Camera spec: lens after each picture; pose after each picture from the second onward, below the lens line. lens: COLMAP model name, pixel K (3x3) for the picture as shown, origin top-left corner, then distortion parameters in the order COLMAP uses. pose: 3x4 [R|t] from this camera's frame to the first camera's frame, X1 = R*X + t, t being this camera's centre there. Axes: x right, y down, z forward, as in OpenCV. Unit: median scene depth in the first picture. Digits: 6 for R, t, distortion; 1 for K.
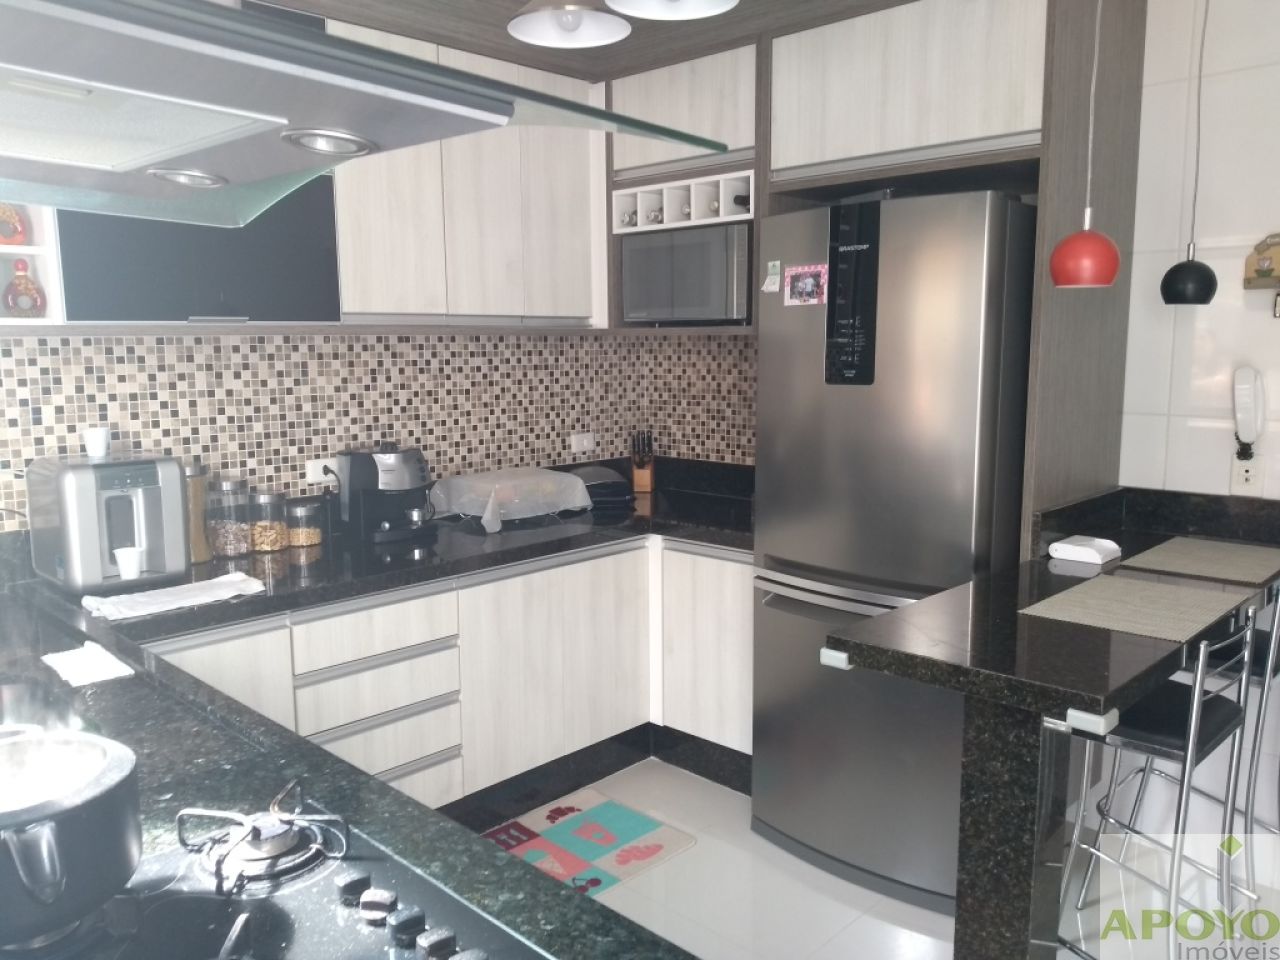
lens RADIAL K [[992.7, 0, 642.2], [0, 992.7, 477.1], [0, 0, 1]] dist [0.007544, -0.017902]
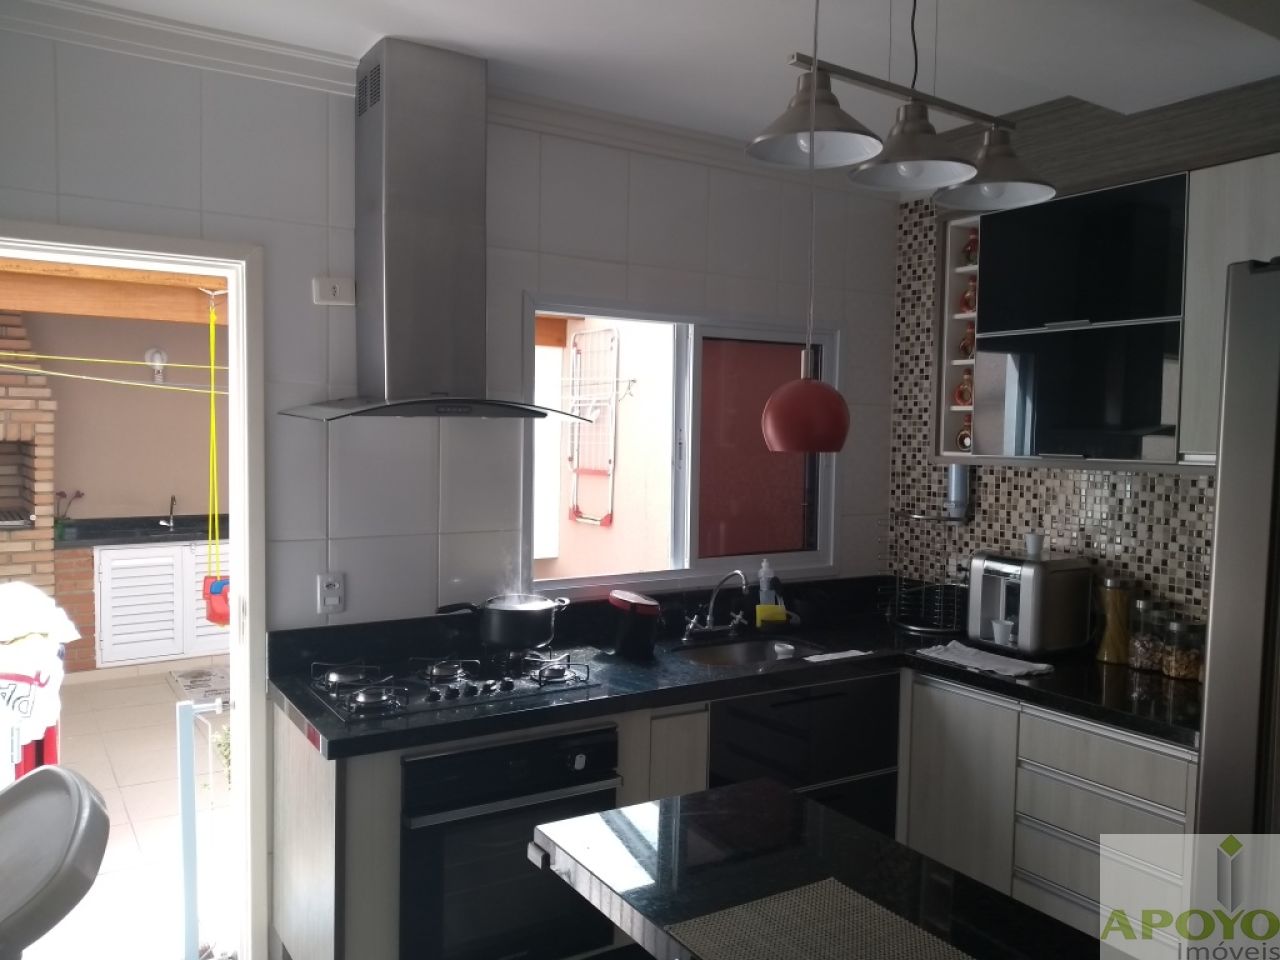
lens RADIAL K [[992.7, 0, 639.1], [0, 992.7, 481.5], [0, 0, 1]] dist [0.007544, -0.017902]
pose [[-0.220812, 0.030316, -0.974845, 0.776353], [-0.179058, 0.981268, 0.071075, -0.102188], [0.958739, 0.190248, -0.211248, 0.669430]]
